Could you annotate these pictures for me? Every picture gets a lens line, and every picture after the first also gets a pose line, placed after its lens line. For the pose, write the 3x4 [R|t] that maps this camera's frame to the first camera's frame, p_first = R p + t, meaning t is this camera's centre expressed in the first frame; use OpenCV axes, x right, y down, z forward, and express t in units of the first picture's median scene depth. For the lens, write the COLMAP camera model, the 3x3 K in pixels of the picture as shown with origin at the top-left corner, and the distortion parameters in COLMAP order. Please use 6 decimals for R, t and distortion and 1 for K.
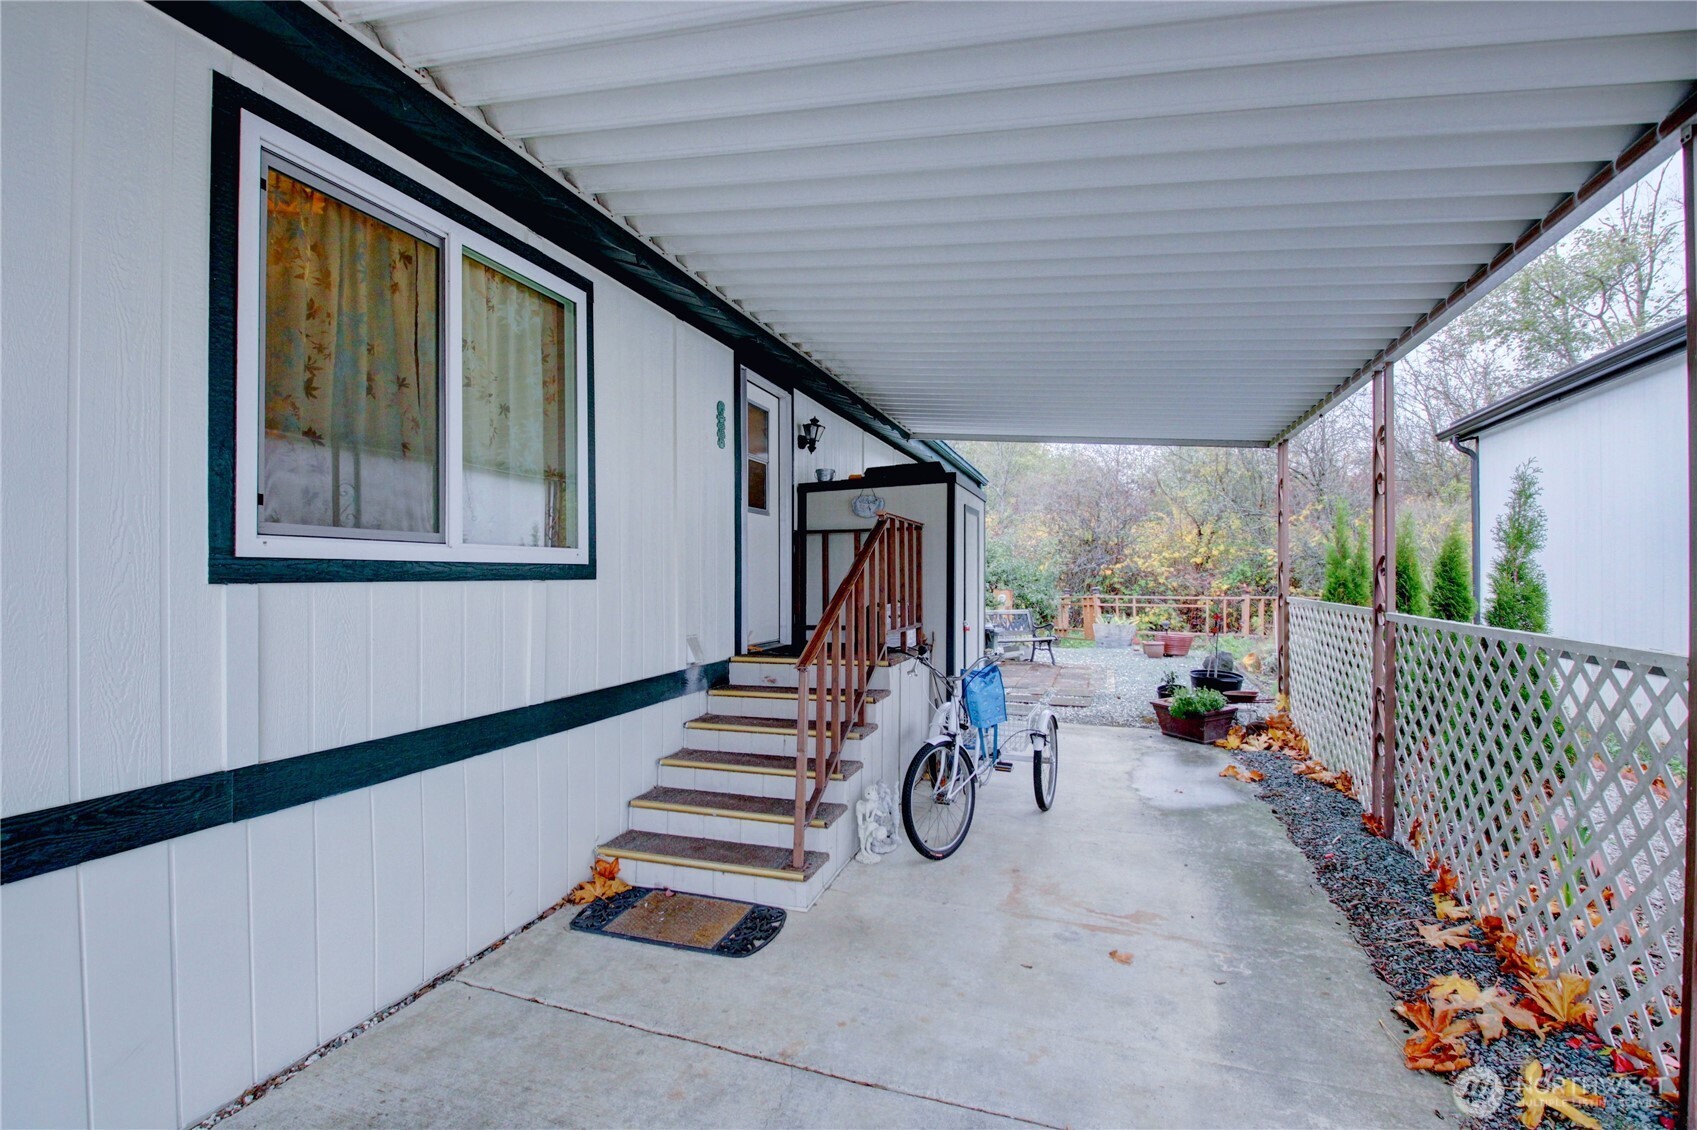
lens RADIAL K [[787.7, 0, 848.5], [0, 787.7, 565.0], [0, 0, 1]] dist [0.013536, -0.022526]
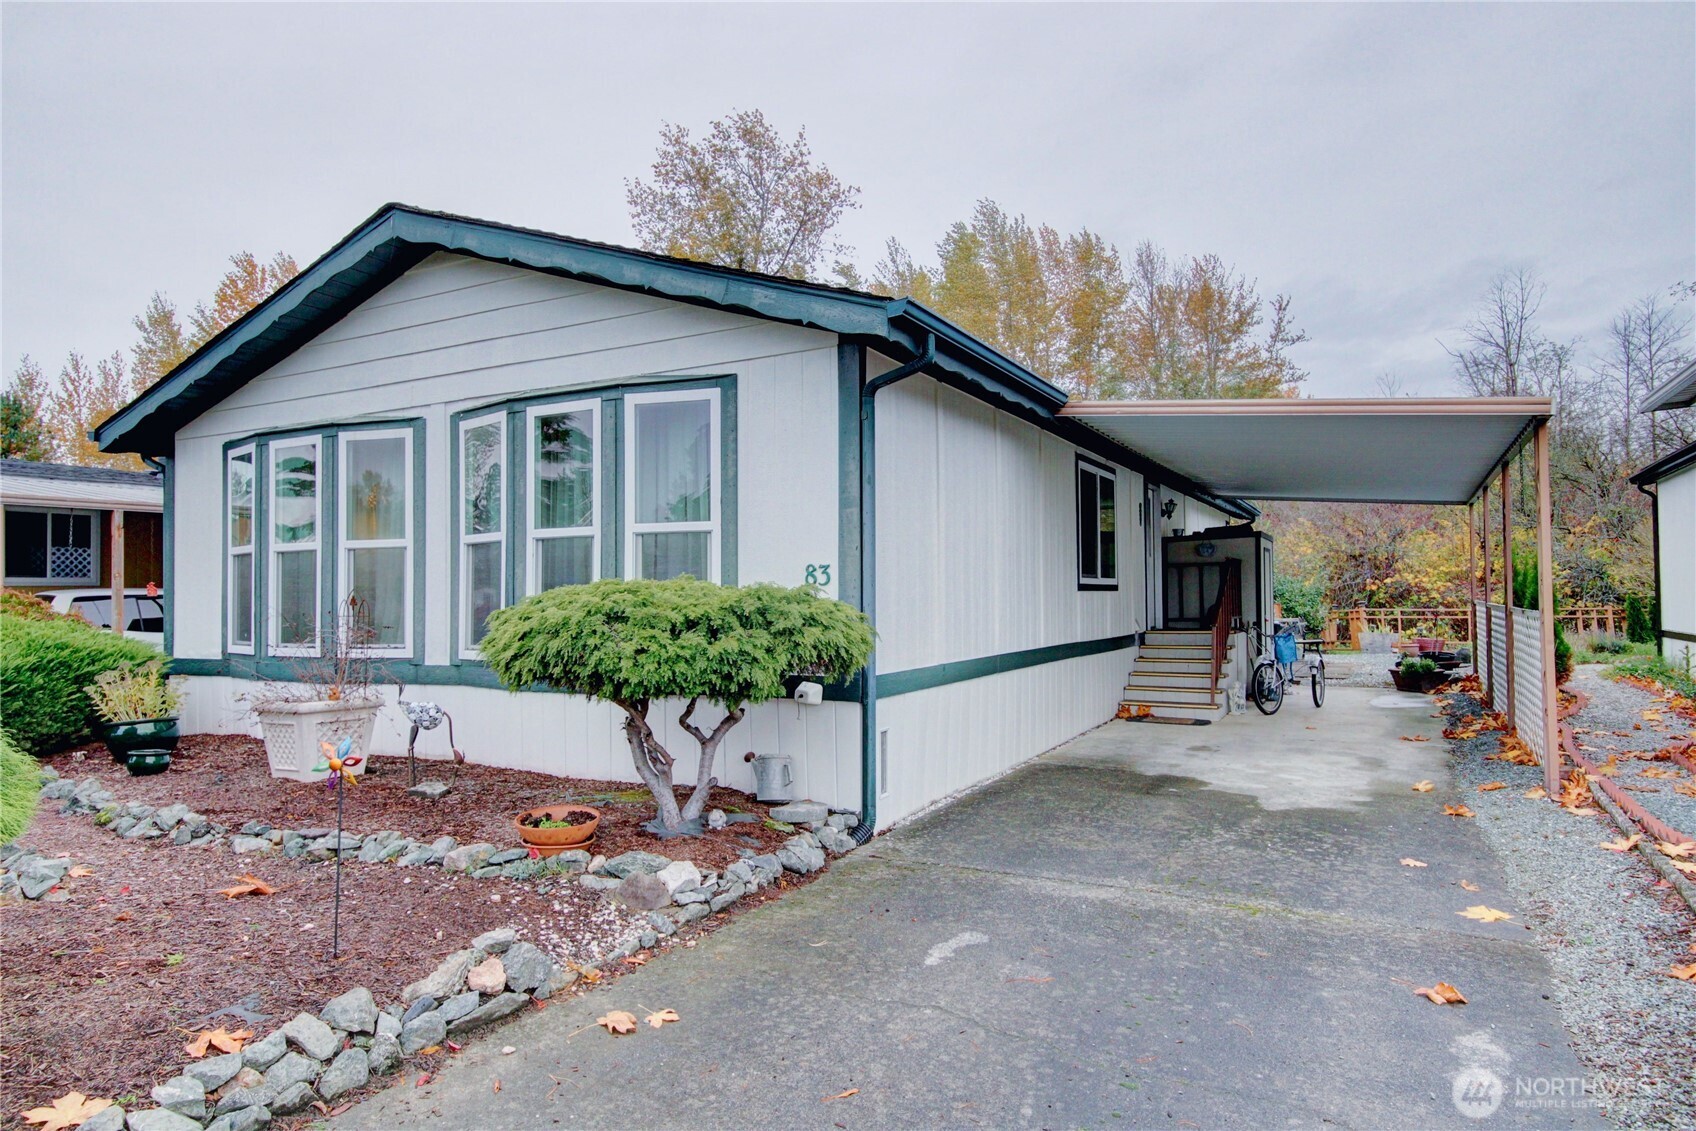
lens RADIAL K [[1026.4, 0, 837.1], [0, 1026.4, 555.2], [0, 0, 1]] dist [0.003815, -0.001034]
pose [[0.983077, -0.017797, -0.182328, -0.192648], [0.012349, 0.999444, -0.030972, -0.000510], [0.182778, 0.028197, 0.982750, -0.736096]]
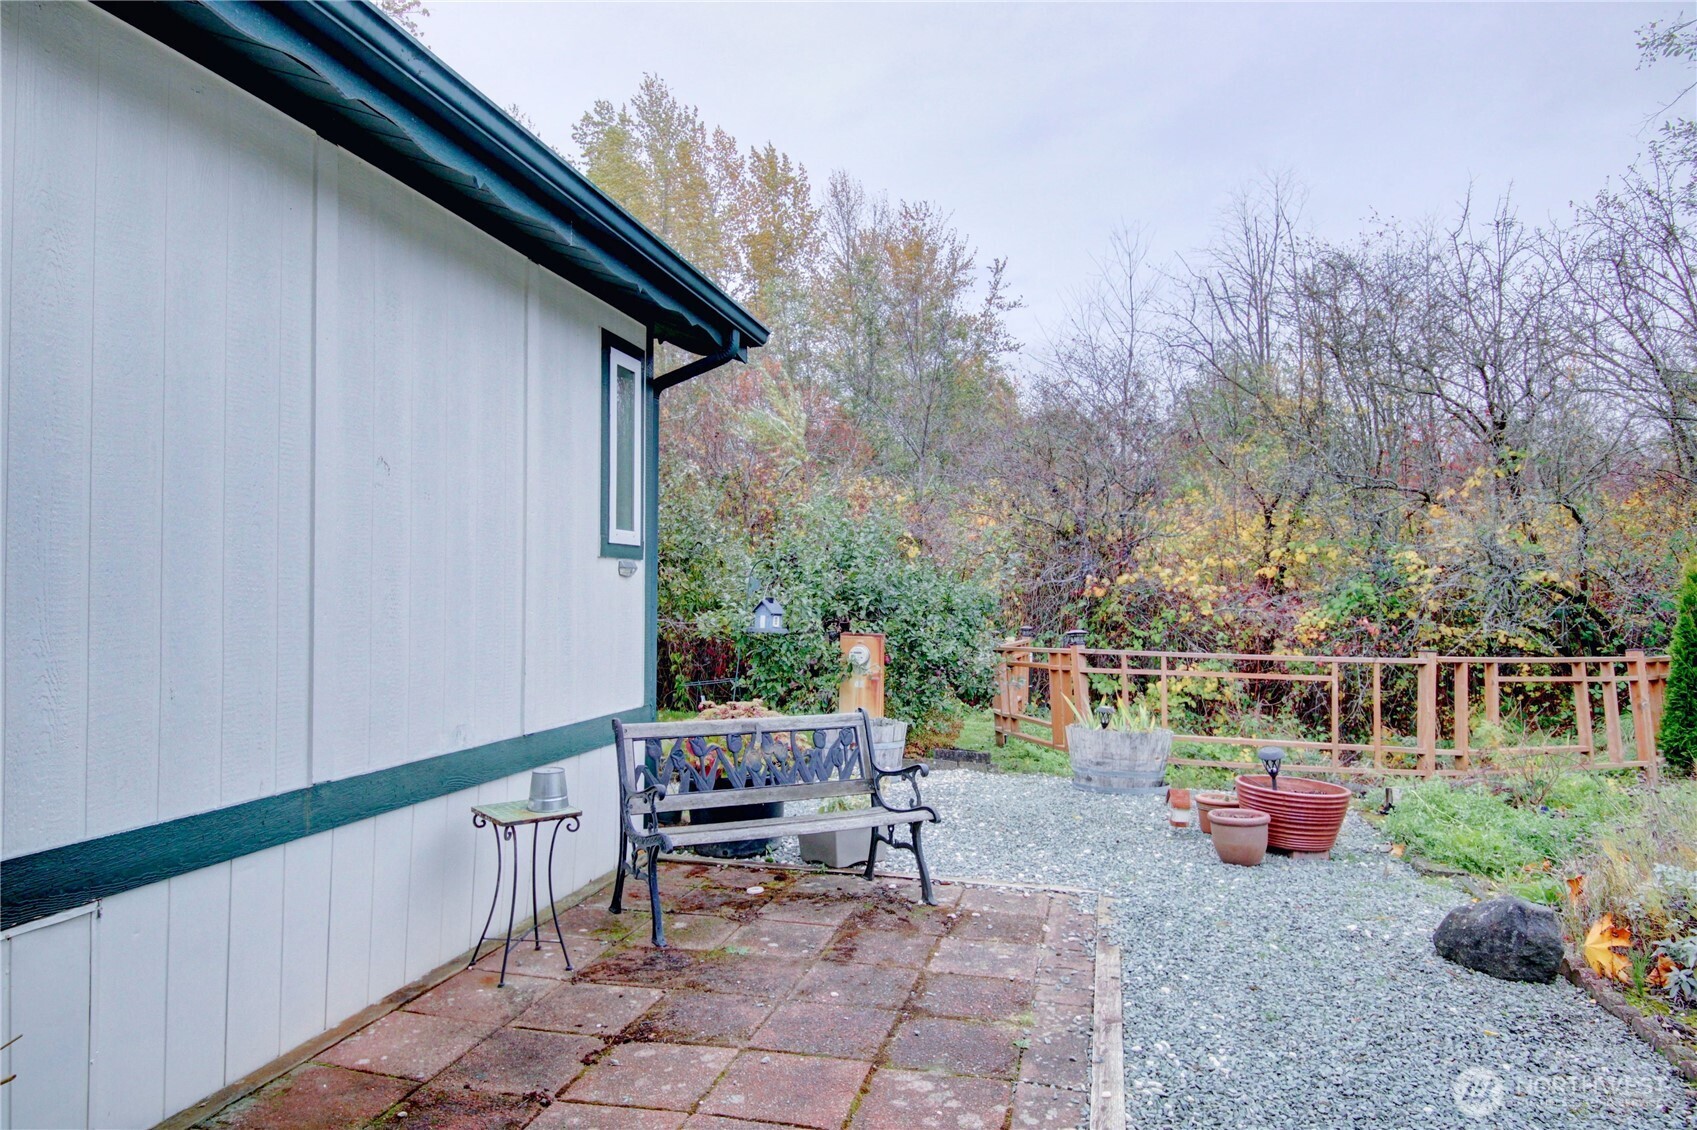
lens RADIAL K [[1027.0, 0, 837.6], [0, 1027.0, 554.7], [0, 0, 1]] dist [0.003815, -0.001034]
pose [[0.997901, 0.010343, 0.063931, 0.188108], [-0.008779, 0.999657, -0.024687, 0.003209], [-0.064164, 0.024074, 0.997649, 0.568780]]
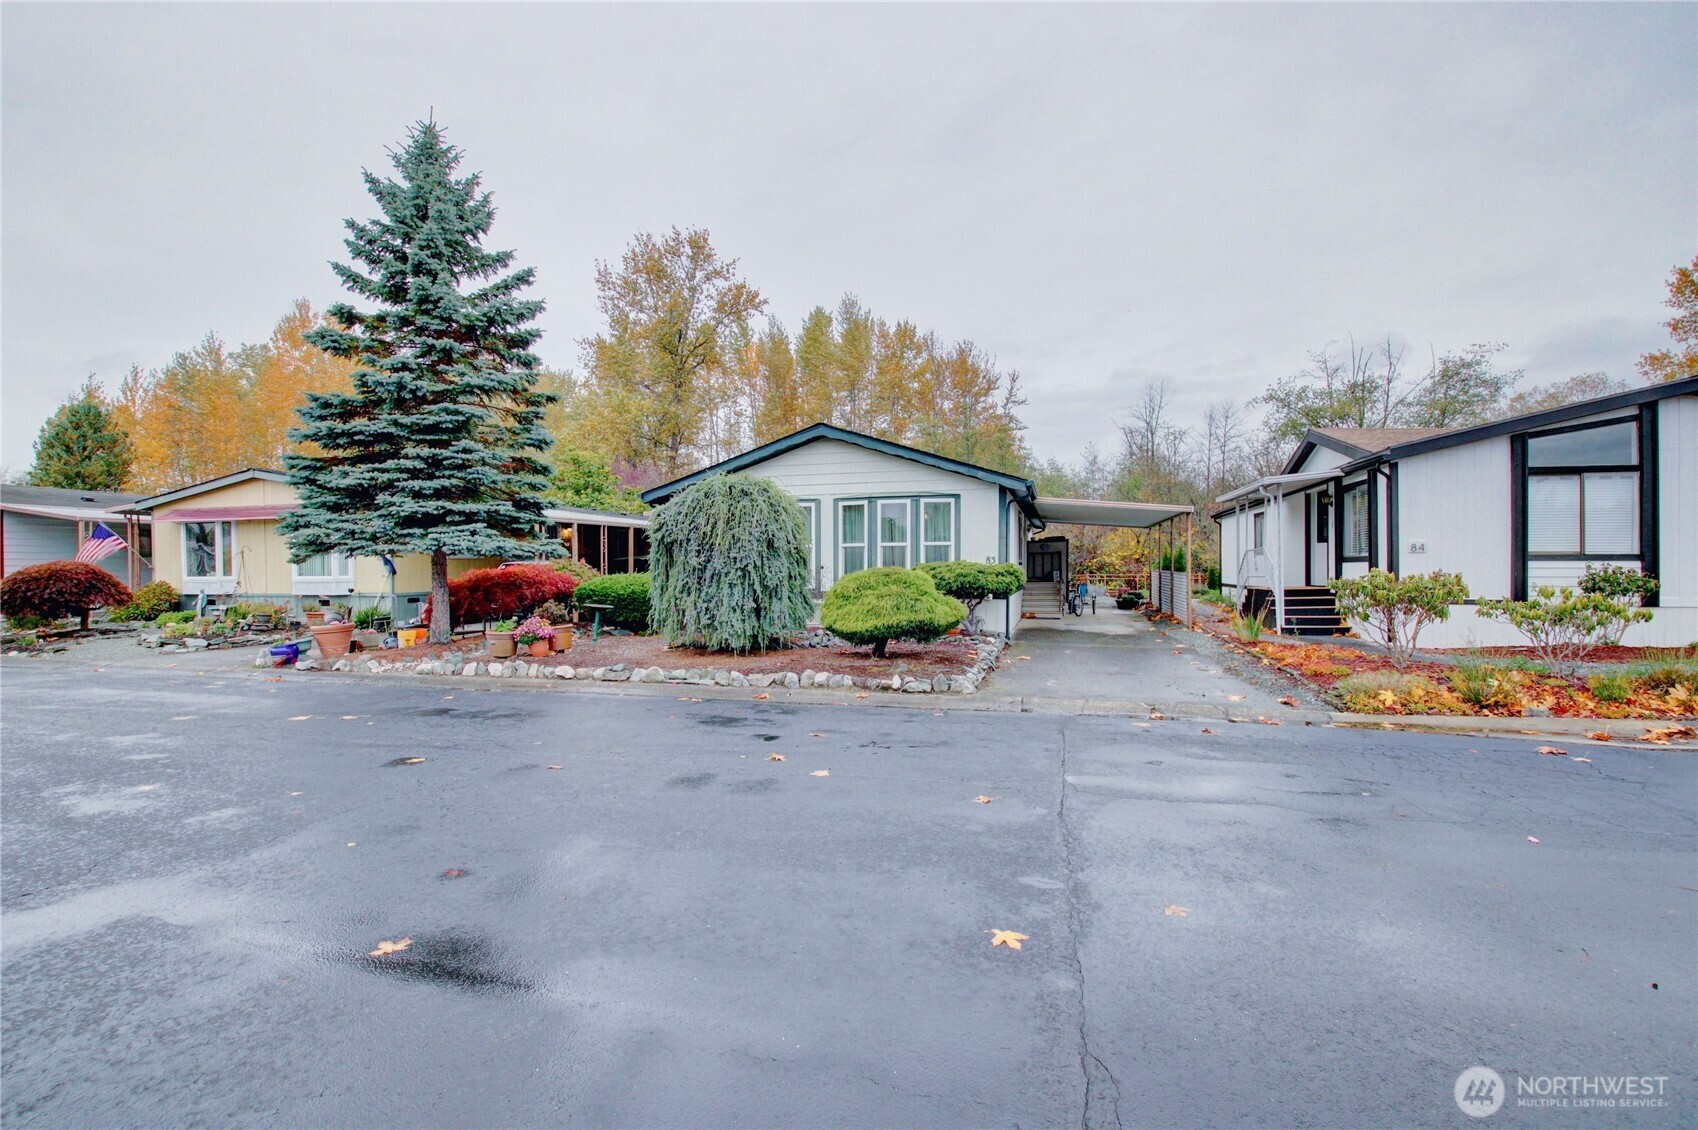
lens RADIAL K [[779.6, 0, 838.3], [0, 779.6, 569.7], [0, 0, 1]] dist [0.016753, 0.000179]
pose [[0.999399, -0.005628, 0.034200, -0.581540], [0.005123, 0.999877, 0.014835, -0.010659], [-0.034279, -0.014651, 0.999305, -1.469744]]
